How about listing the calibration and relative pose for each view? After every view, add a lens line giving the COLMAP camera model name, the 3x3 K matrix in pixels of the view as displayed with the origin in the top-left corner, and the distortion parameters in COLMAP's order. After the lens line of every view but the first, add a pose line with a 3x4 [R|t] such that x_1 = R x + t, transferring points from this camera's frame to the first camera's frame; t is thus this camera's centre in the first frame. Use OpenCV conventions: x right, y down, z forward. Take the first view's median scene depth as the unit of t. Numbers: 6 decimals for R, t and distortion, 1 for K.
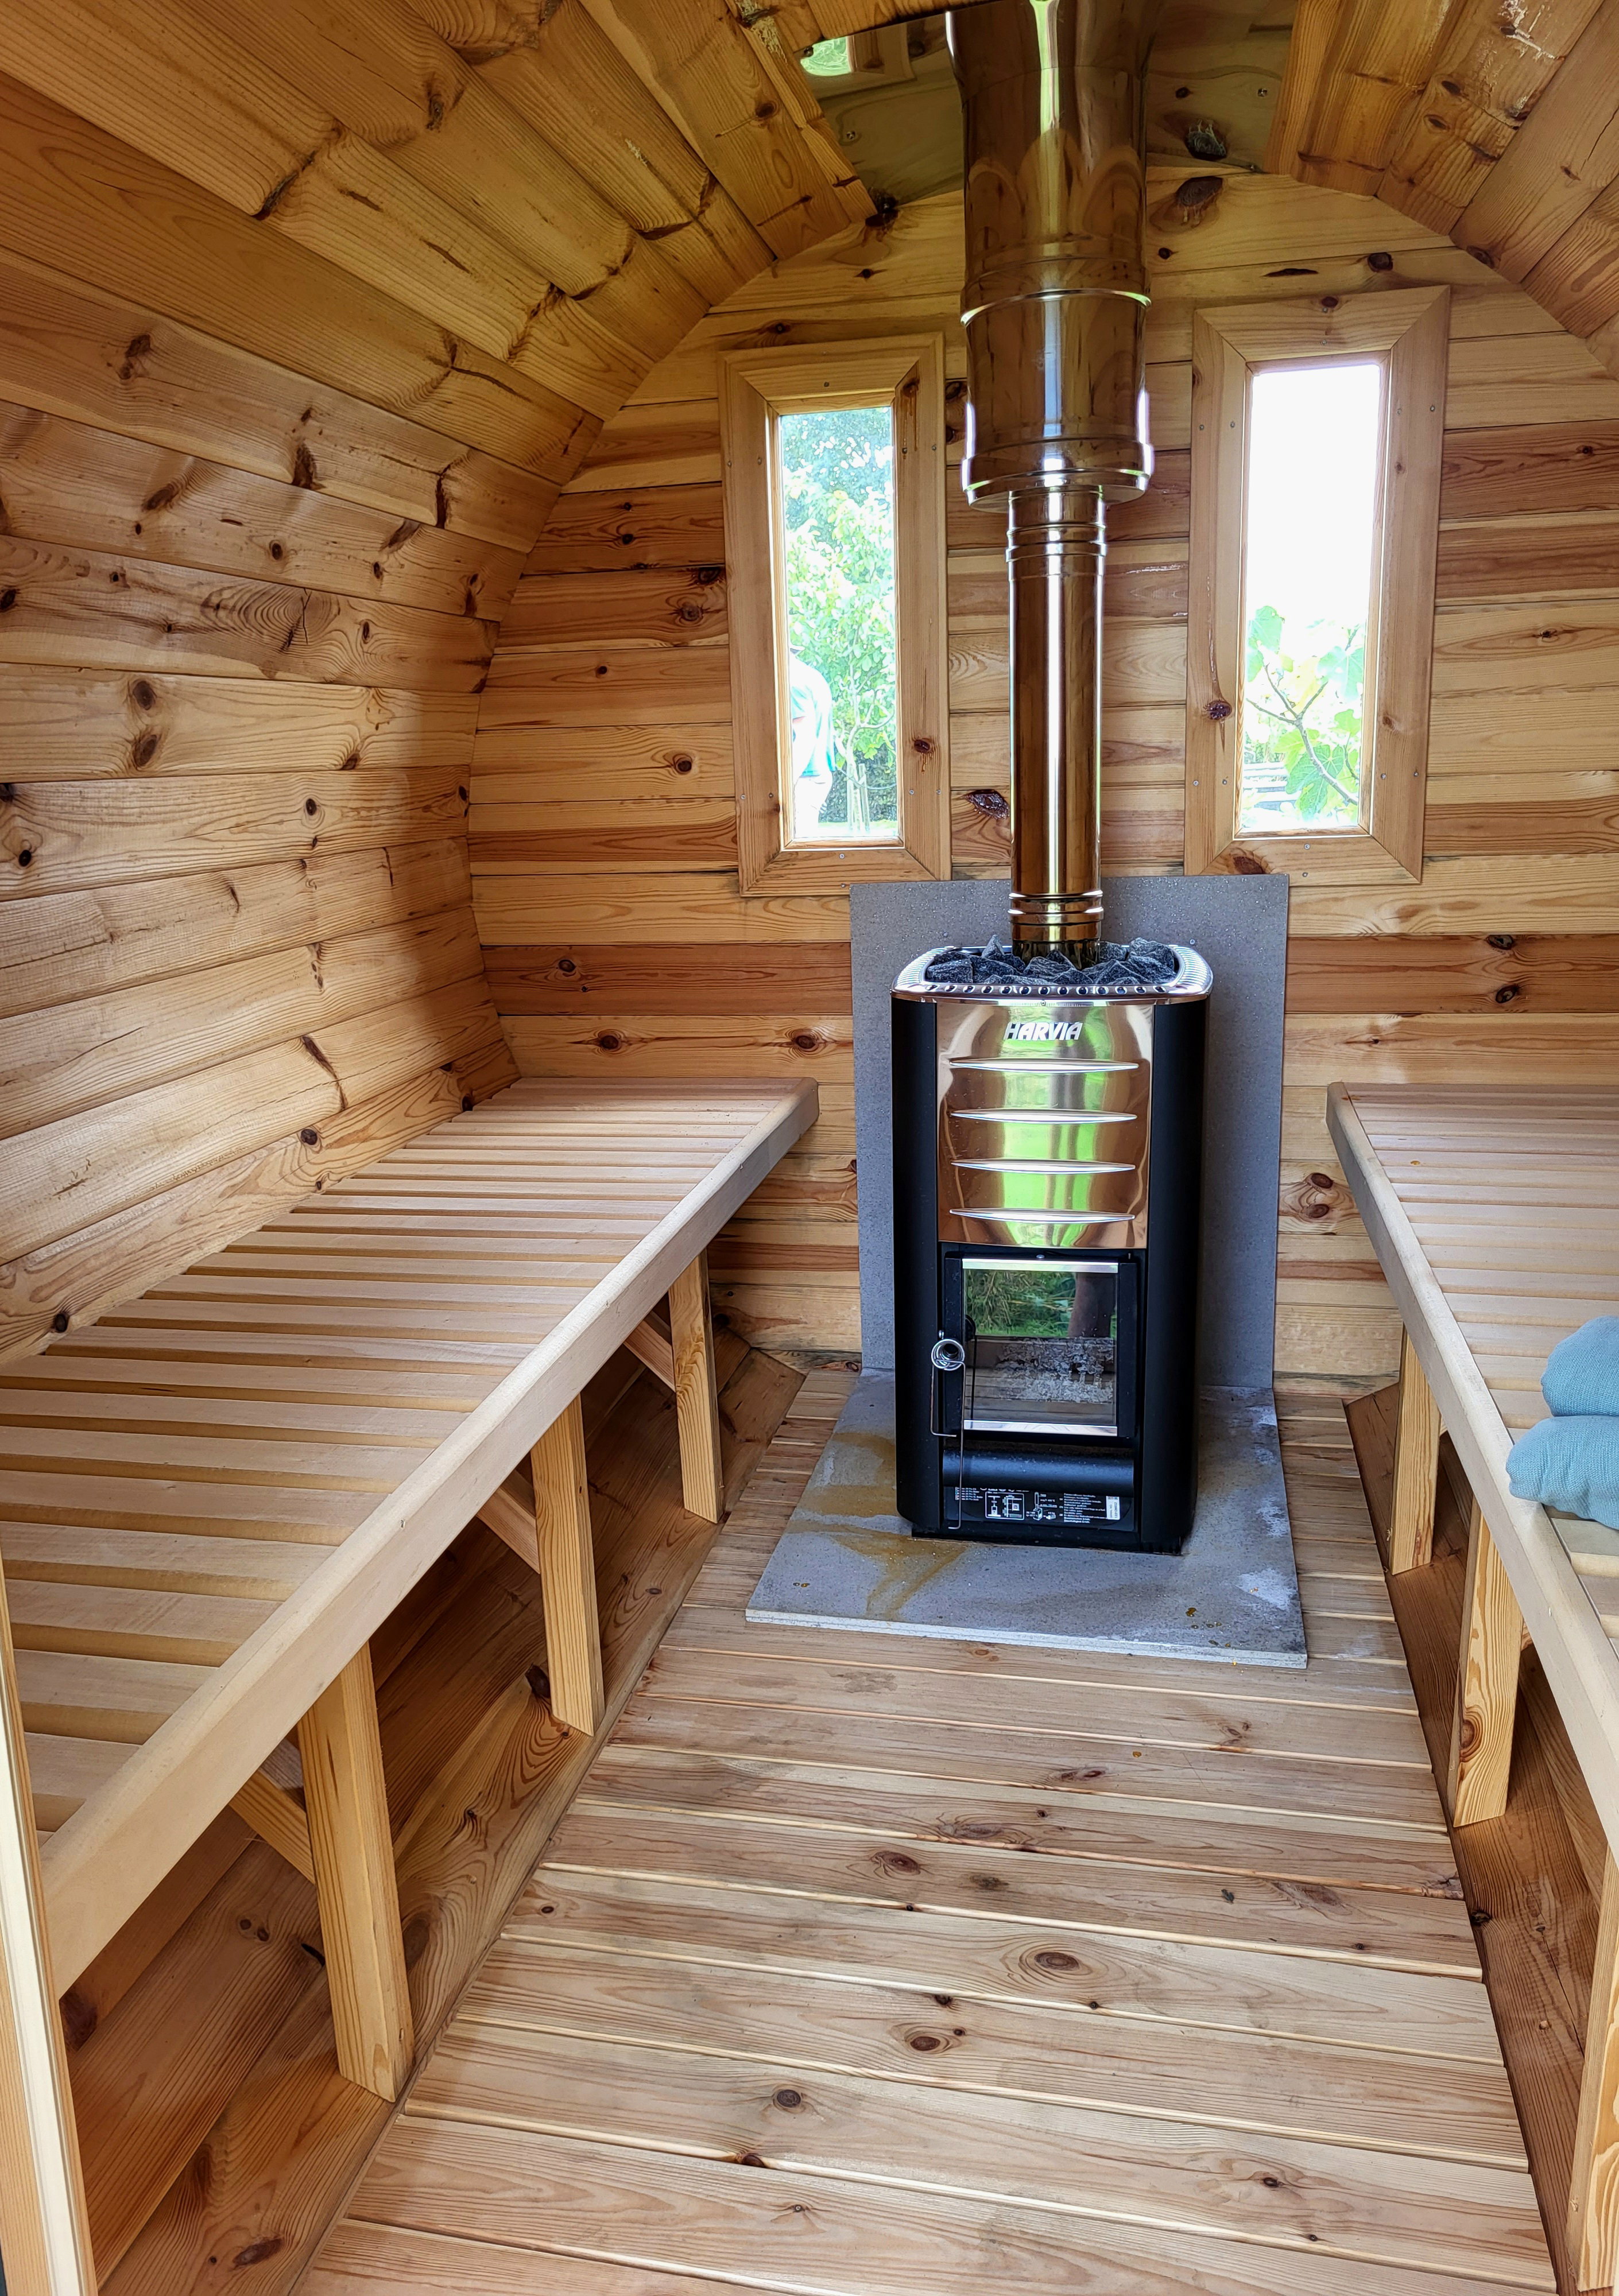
lens RADIAL K [[1710.6, 0, 780.0], [0, 1710.6, 1151.3], [0, 0, 1]] dist [0.035728, -0.029192]
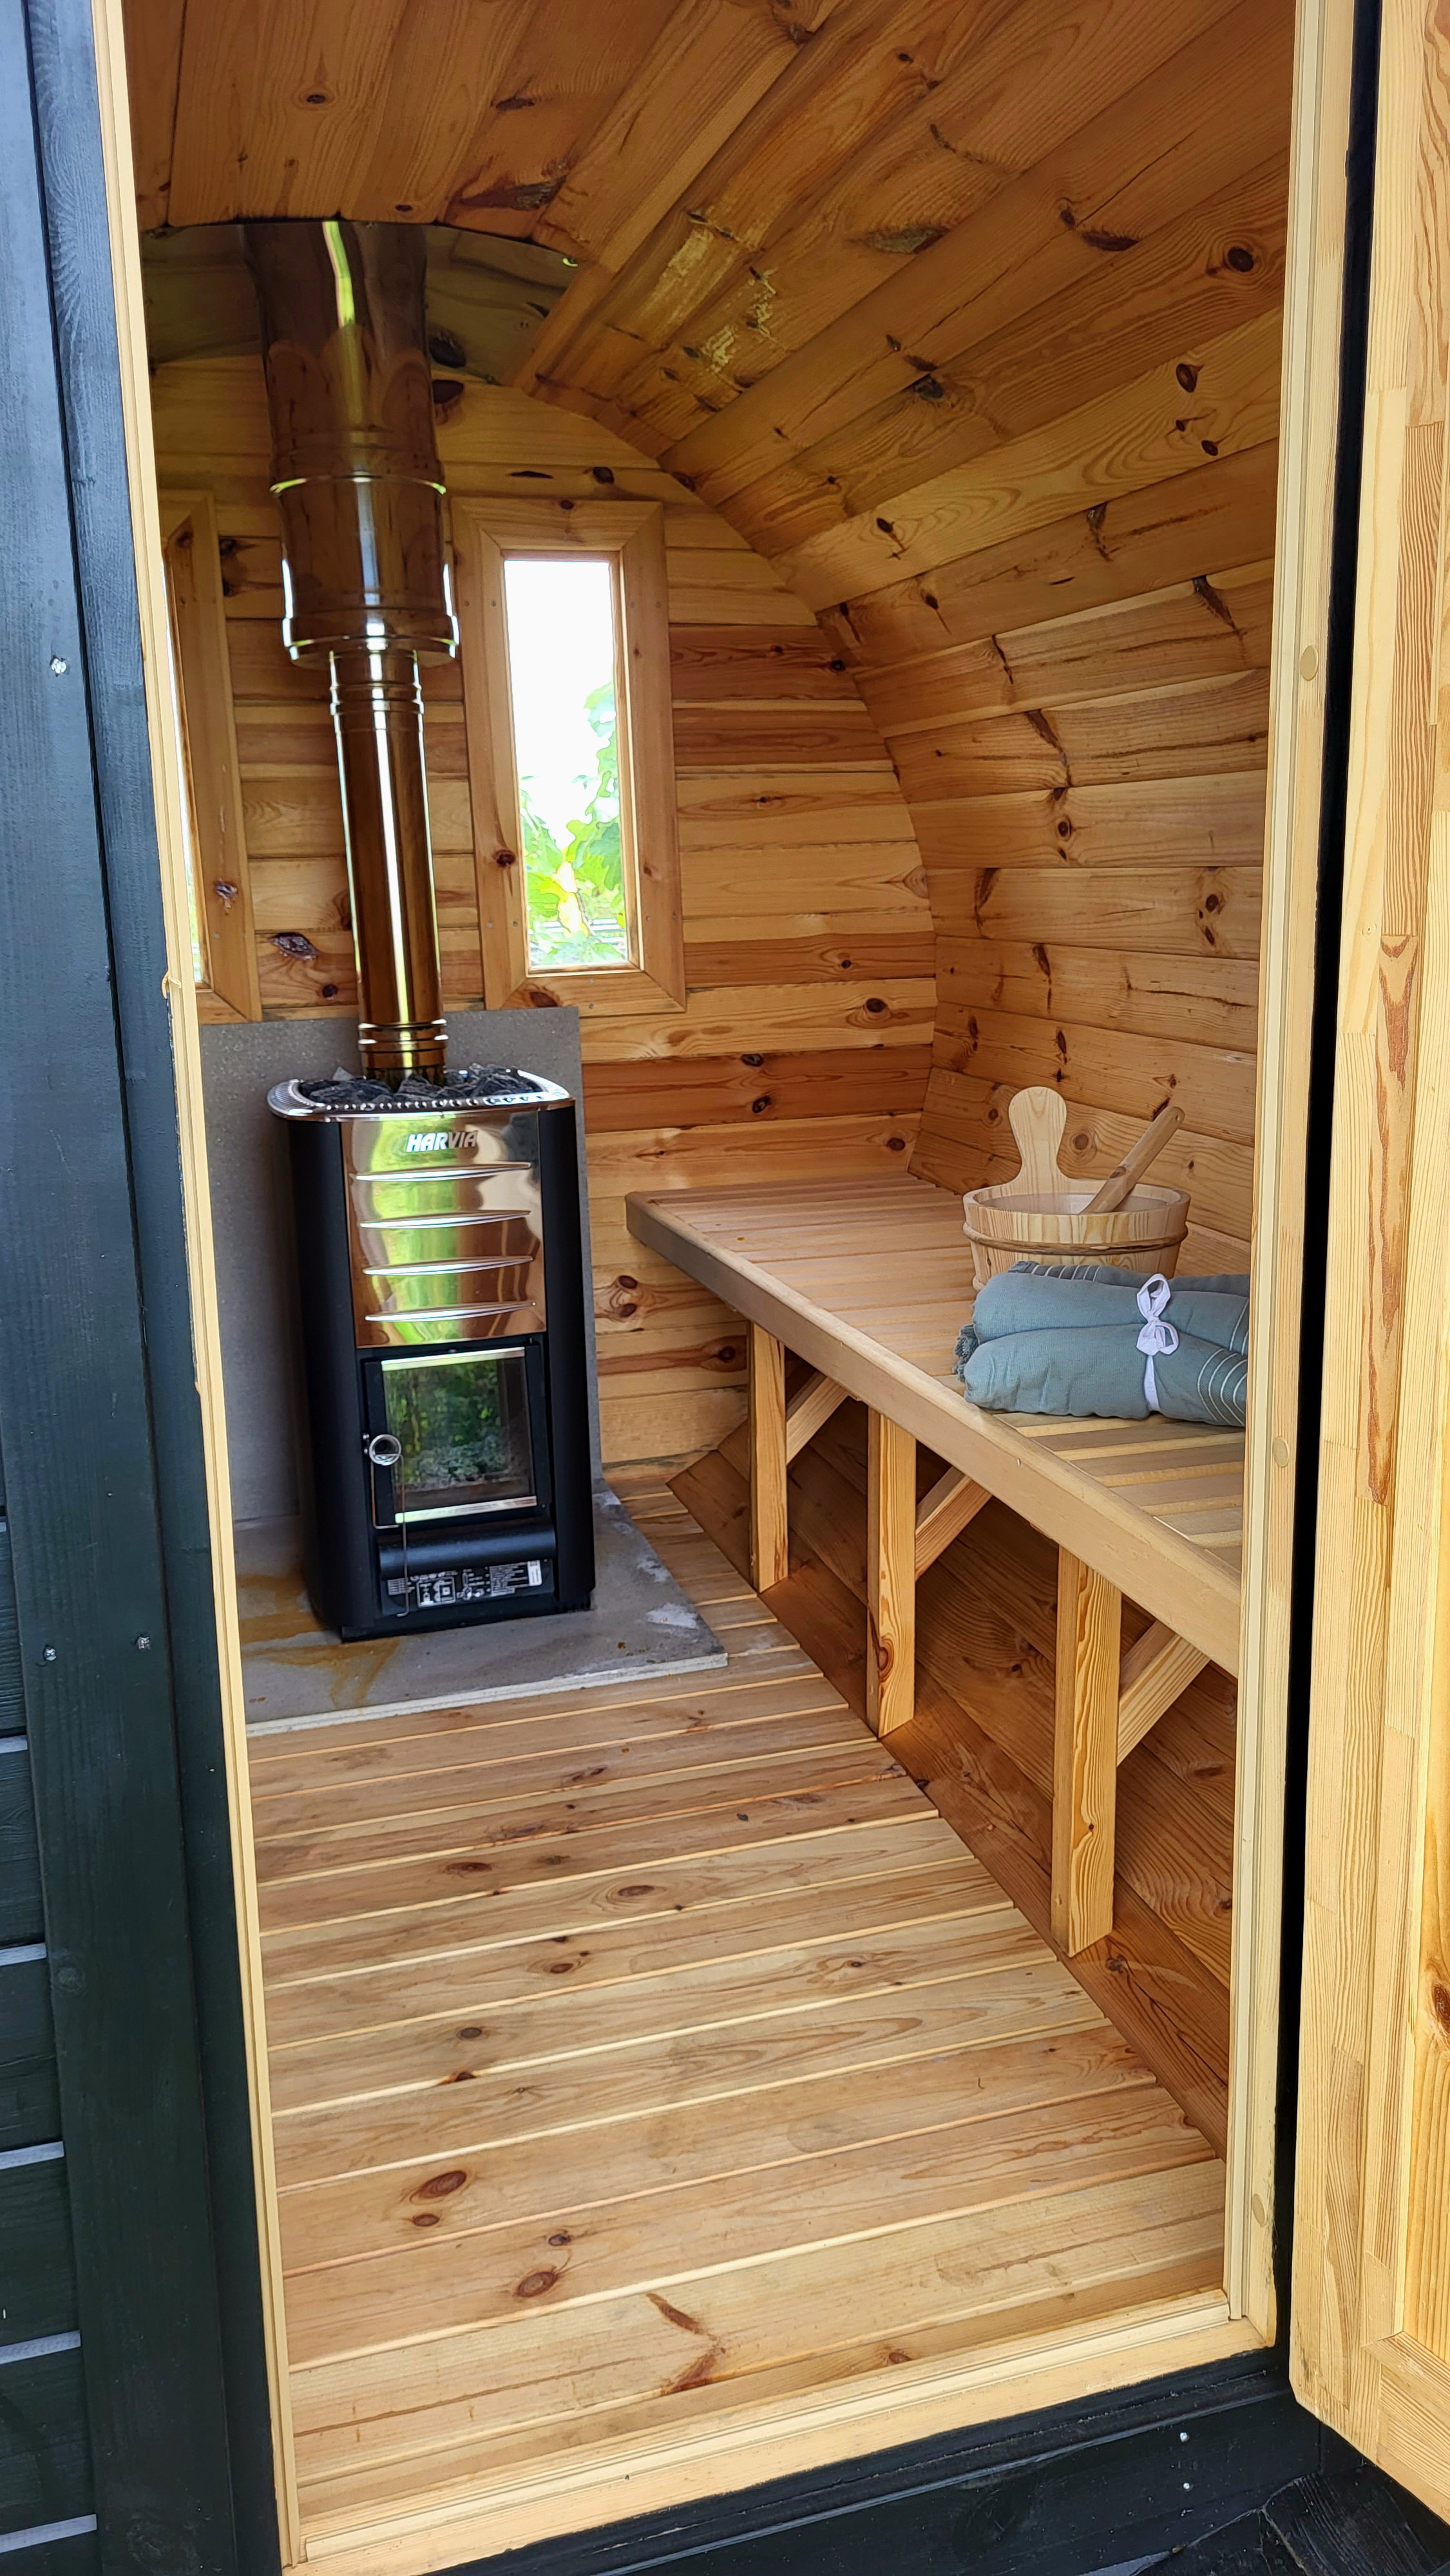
lens RADIAL K [[1911.5, 0, 764.9], [0, 1911.5, 1296.5], [0, 0, 1]] dist [0.021274, -0.004889]
pose [[0.873899, -0.095937, 0.476546, -0.231700], [0.114865, 0.993324, -0.010669, 0.058667], [-0.472341, 0.064061, 0.879085, -0.149324]]
